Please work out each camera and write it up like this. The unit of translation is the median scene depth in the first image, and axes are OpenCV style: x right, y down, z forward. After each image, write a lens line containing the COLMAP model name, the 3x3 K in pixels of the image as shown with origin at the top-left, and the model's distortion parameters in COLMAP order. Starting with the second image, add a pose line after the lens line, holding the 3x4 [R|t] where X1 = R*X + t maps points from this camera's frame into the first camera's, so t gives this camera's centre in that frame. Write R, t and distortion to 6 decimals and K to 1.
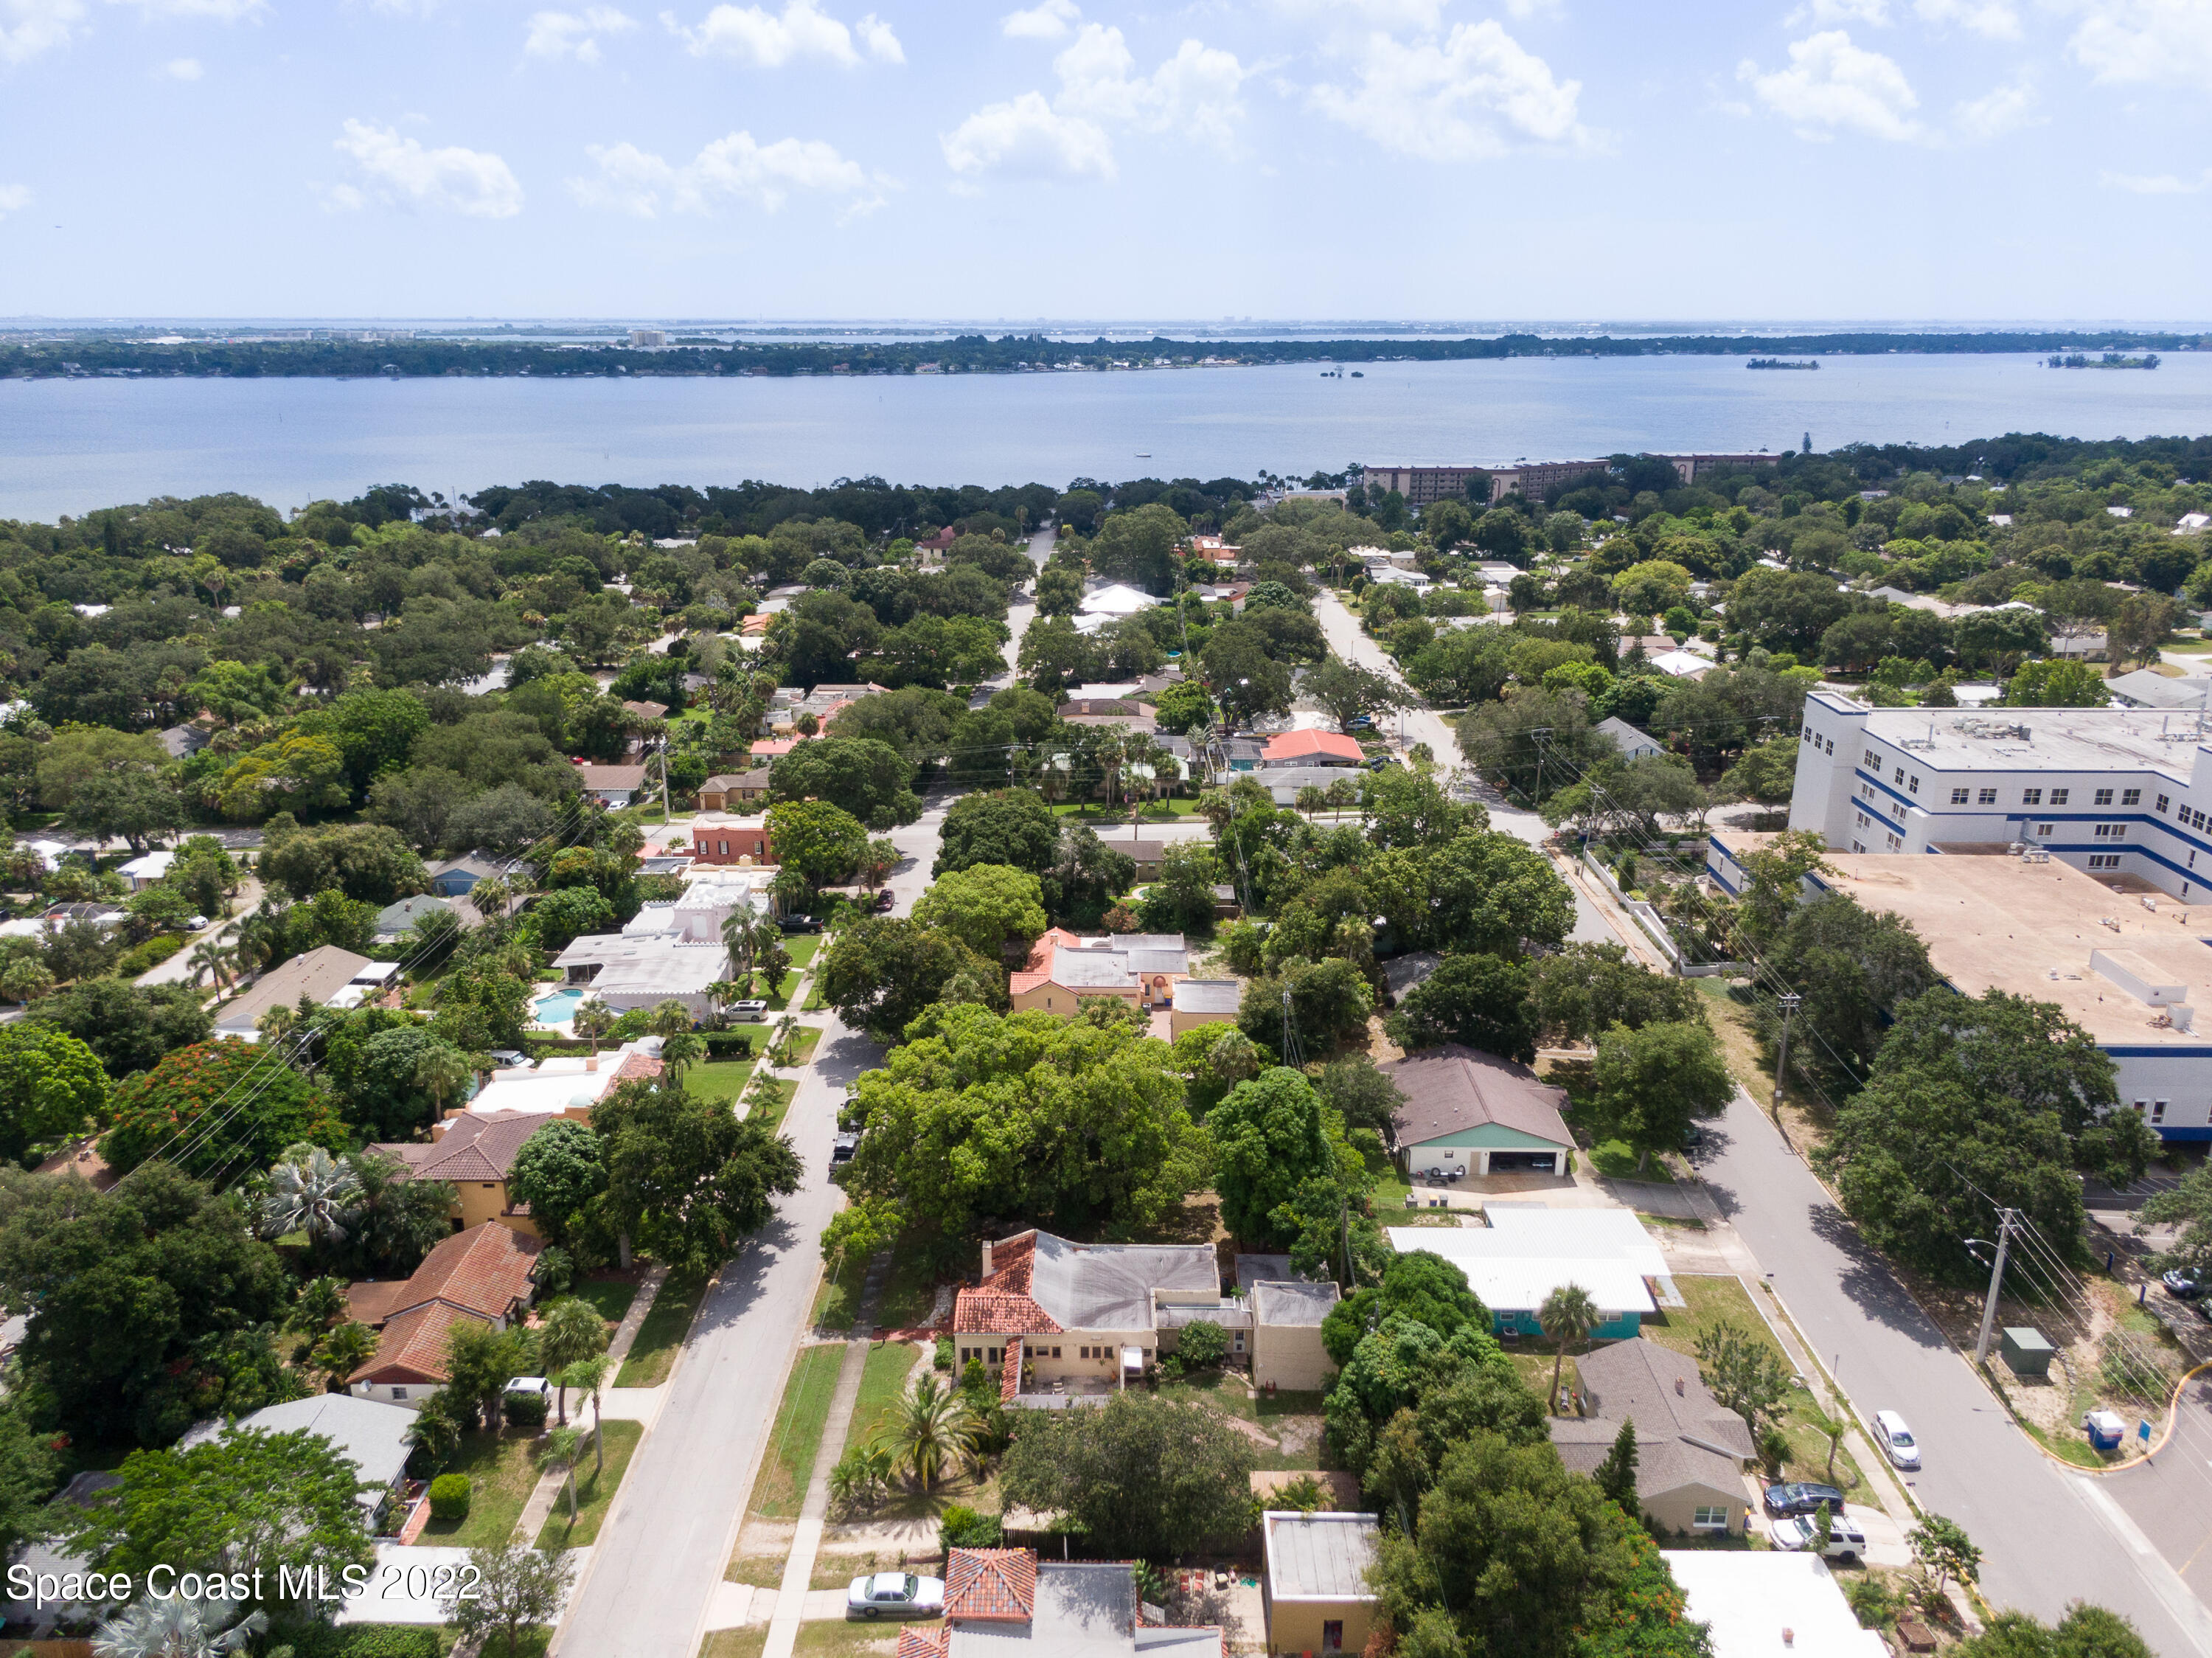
lens RADIAL K [[1499.3, 0, 1106.0], [0, 1499.3, 829.0], [0, 0, 1]] dist [0.026826, -0.000782]
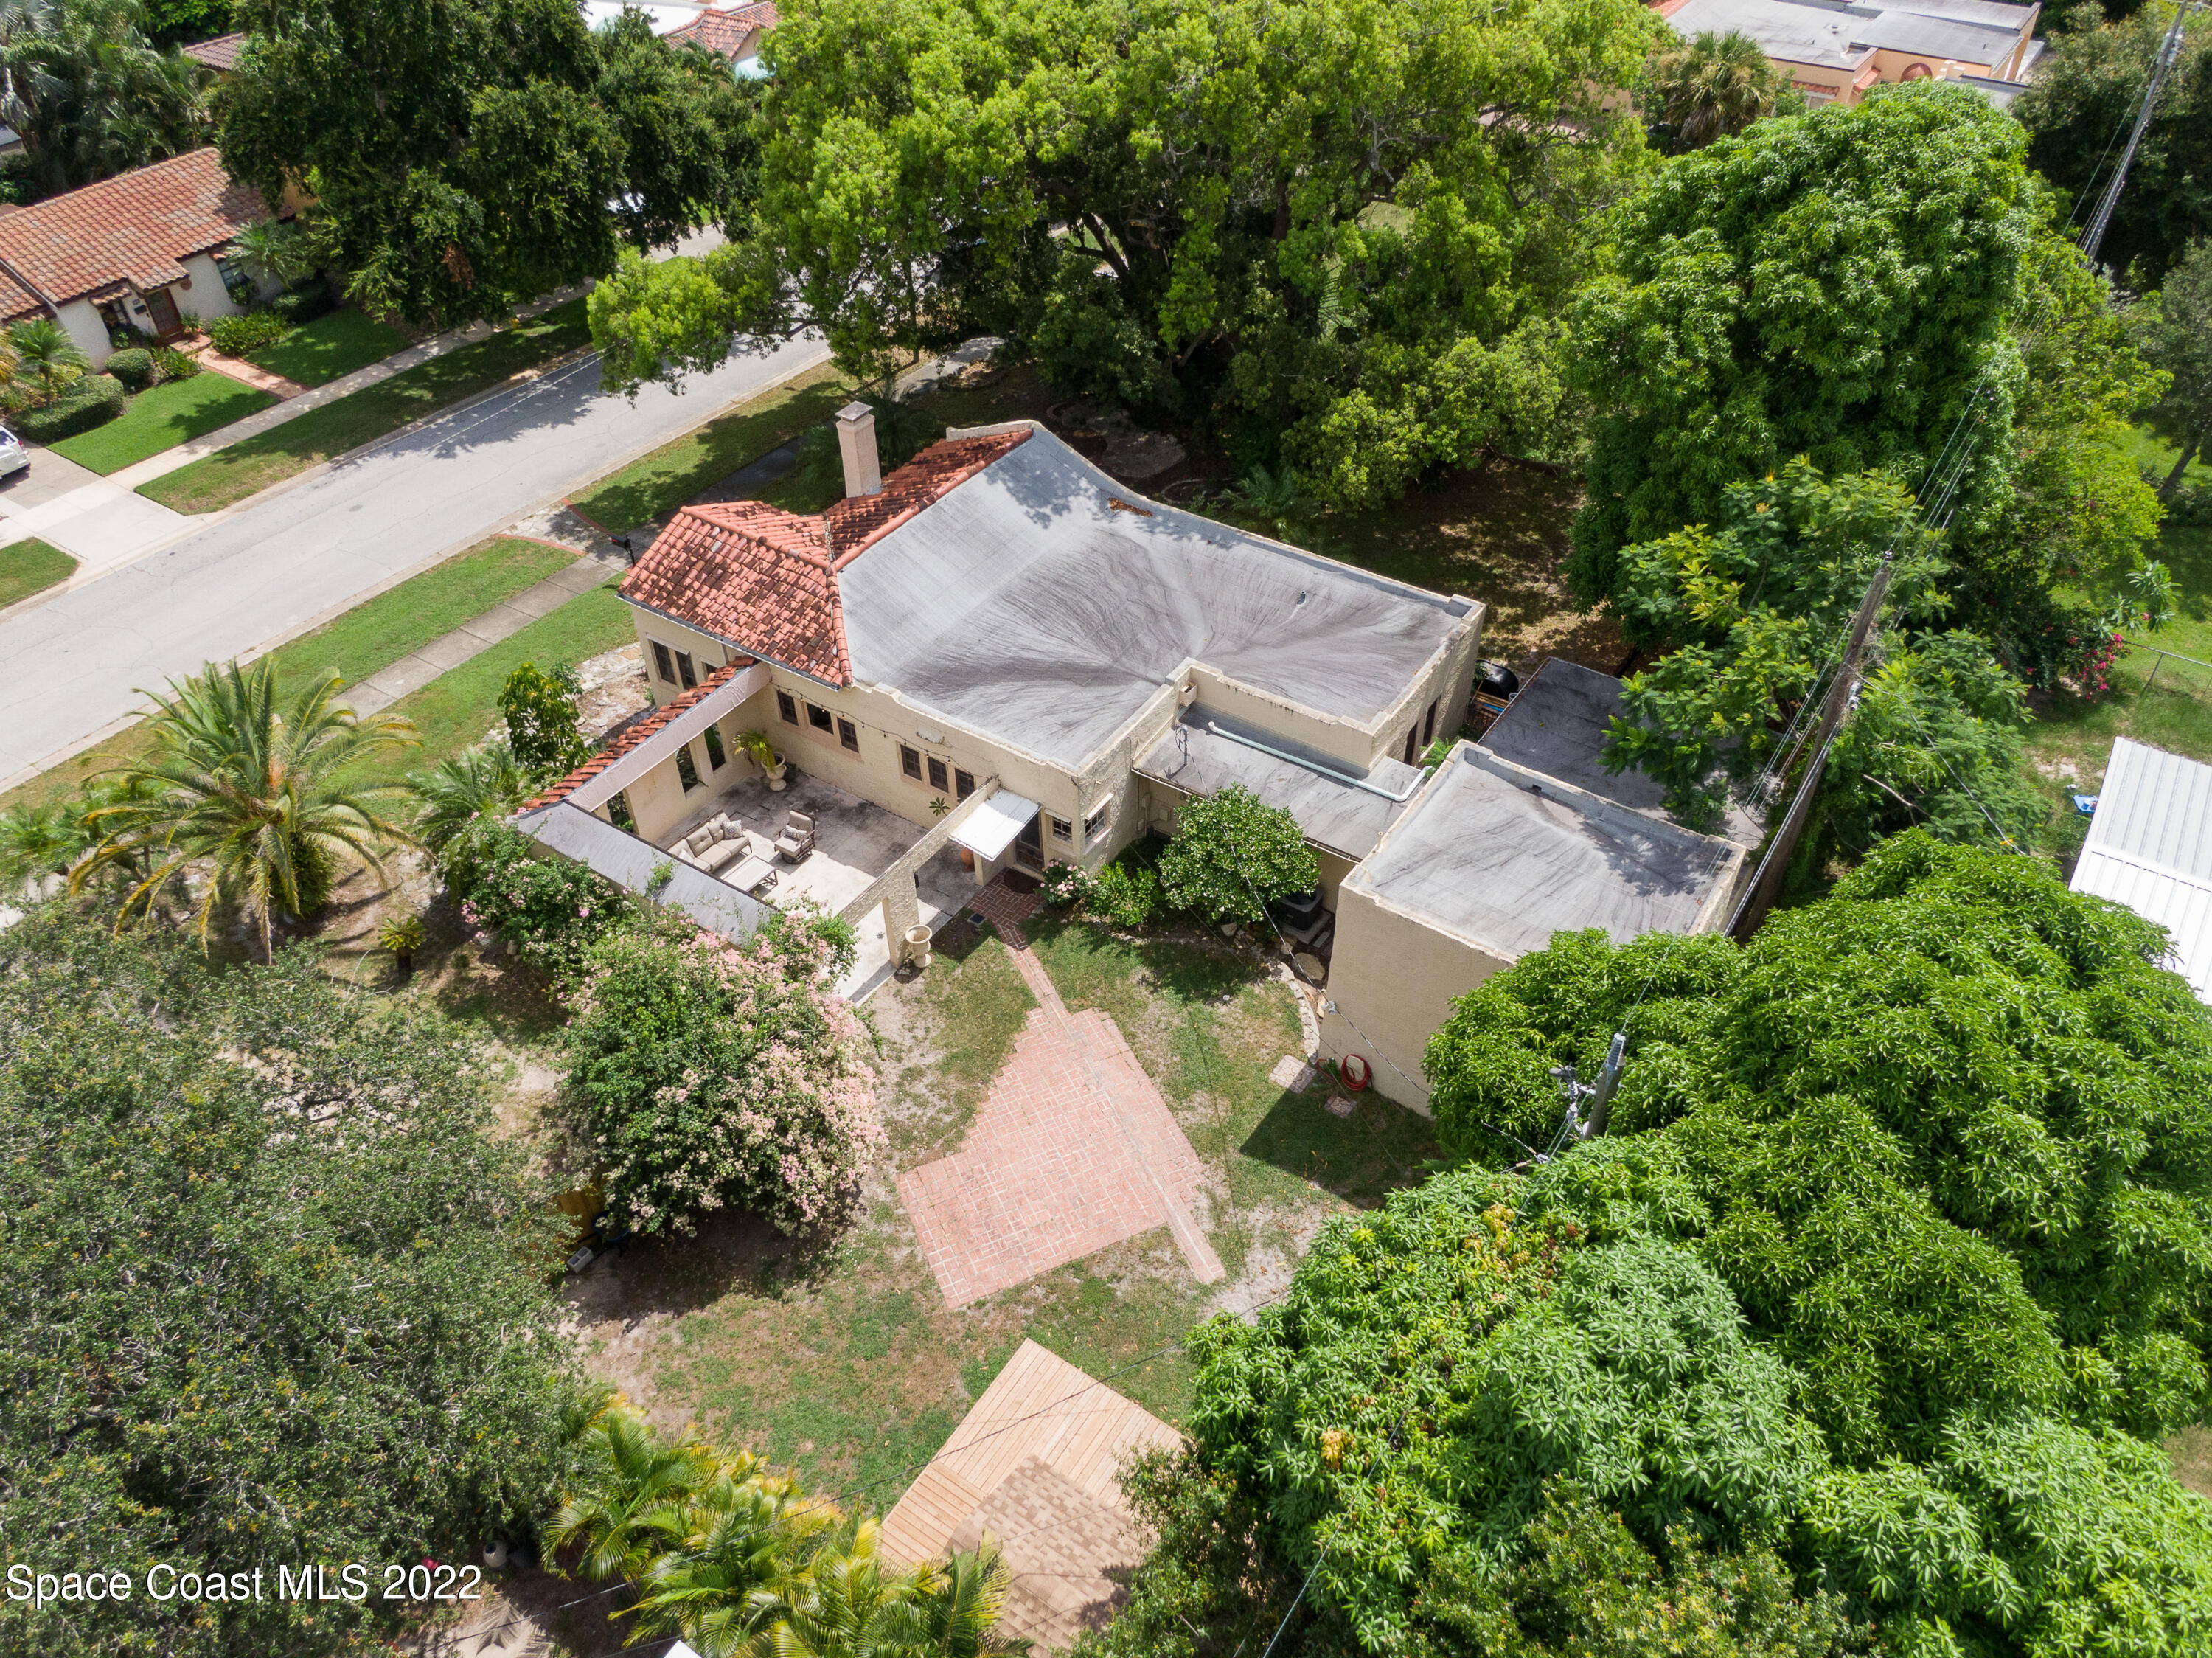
lens RADIAL K [[1499.3, 0, 1106.0], [0, 1499.3, 829.0], [0, 0, 1]] dist [0.026826, -0.000782]
pose [[0.851038, 0.356553, -0.385492, 0.151789], [-0.155467, 0.872300, 0.463597, 0.183481], [0.501562, -0.334607, 0.797793, 0.698356]]
